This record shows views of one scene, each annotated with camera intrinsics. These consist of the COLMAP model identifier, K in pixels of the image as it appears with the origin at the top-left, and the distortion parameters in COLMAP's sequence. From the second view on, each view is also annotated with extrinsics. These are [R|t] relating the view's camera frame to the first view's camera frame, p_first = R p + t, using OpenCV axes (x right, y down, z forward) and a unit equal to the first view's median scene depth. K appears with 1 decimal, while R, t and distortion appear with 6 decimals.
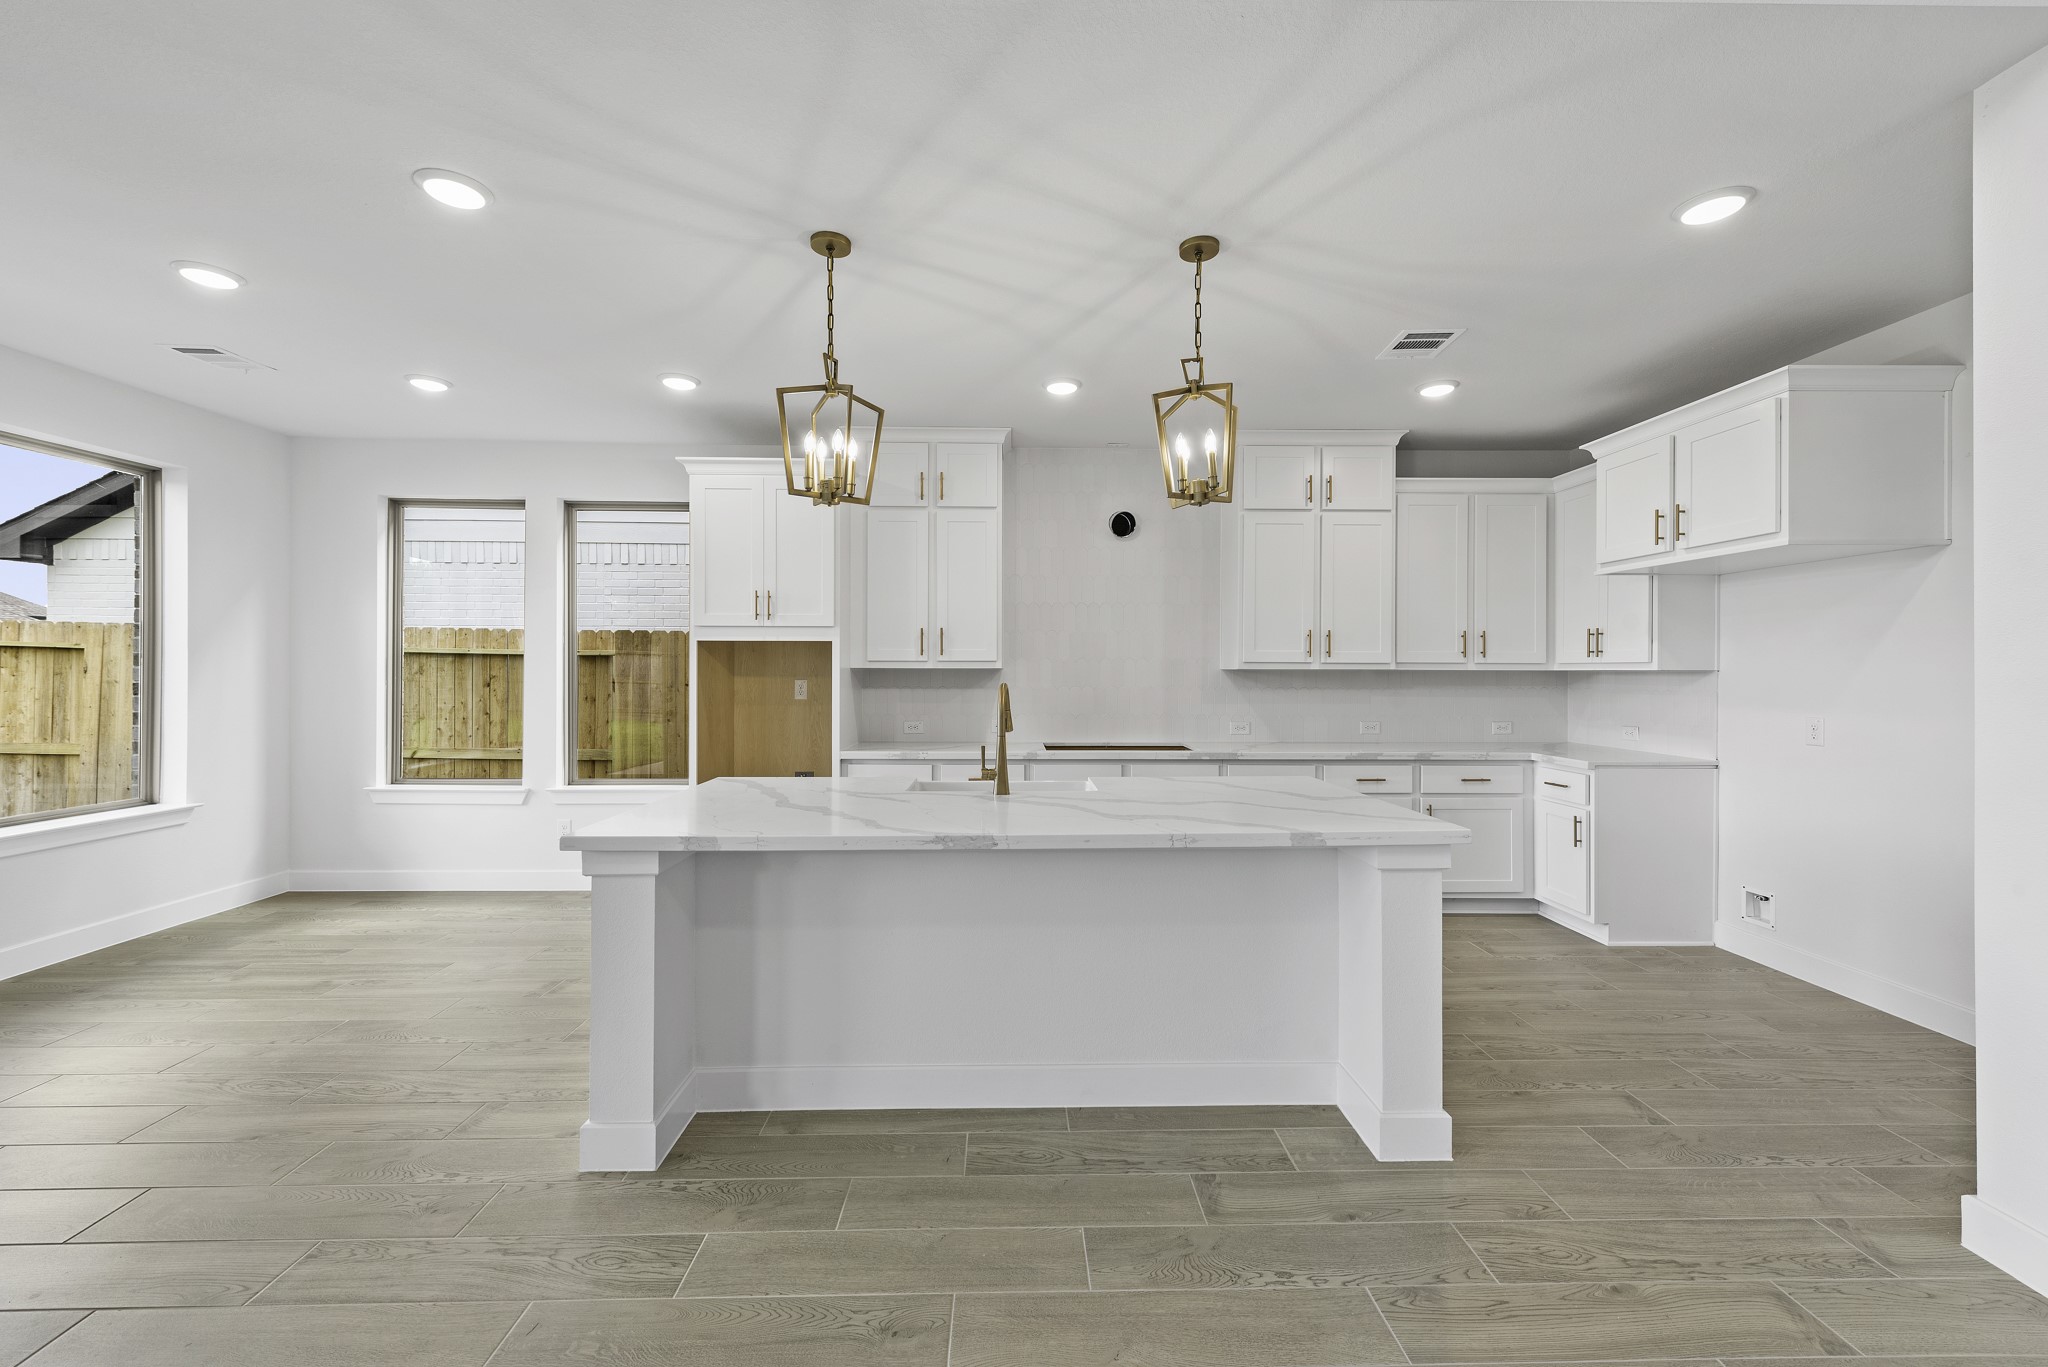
lens RADIAL K [[809.7, 0, 1022.6], [0, 809.7, 671.5], [0, 0, 1]] dist [0.017936, -0.007178]
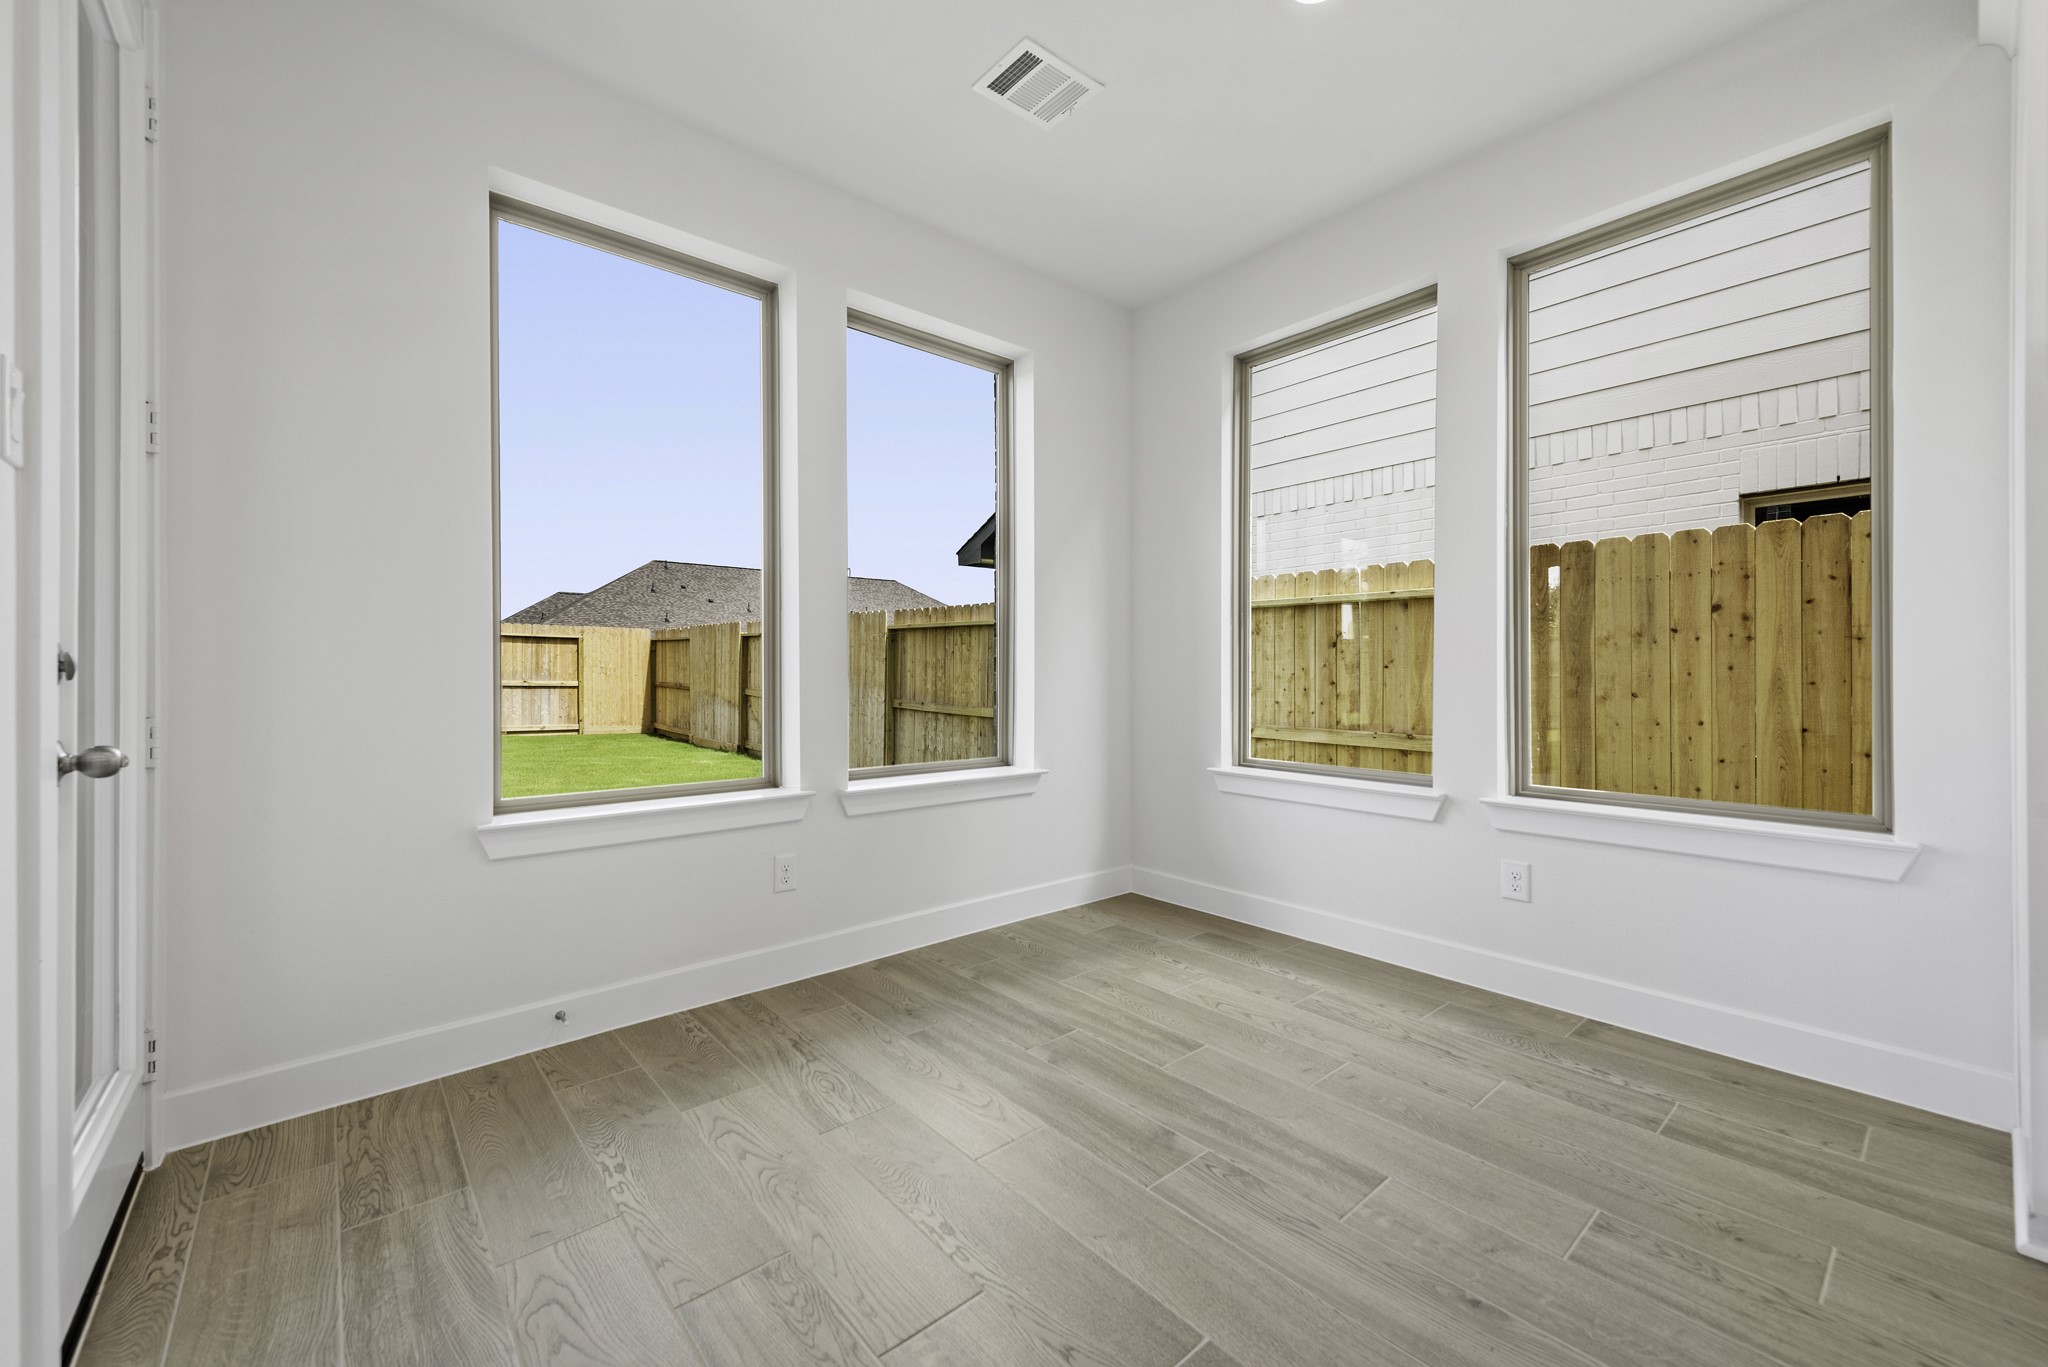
lens RADIAL K [[809.5, 0, 1036.2], [0, 809.5, 670.3], [0, 0, 1]] dist [0.063191, -0.000032]
pose [[0.643151, -0.011037, -0.765660, -0.373576], [0.005119, 0.999936, -0.010114, 0.066778], [0.765722, 0.002585, 0.643166, 0.447385]]
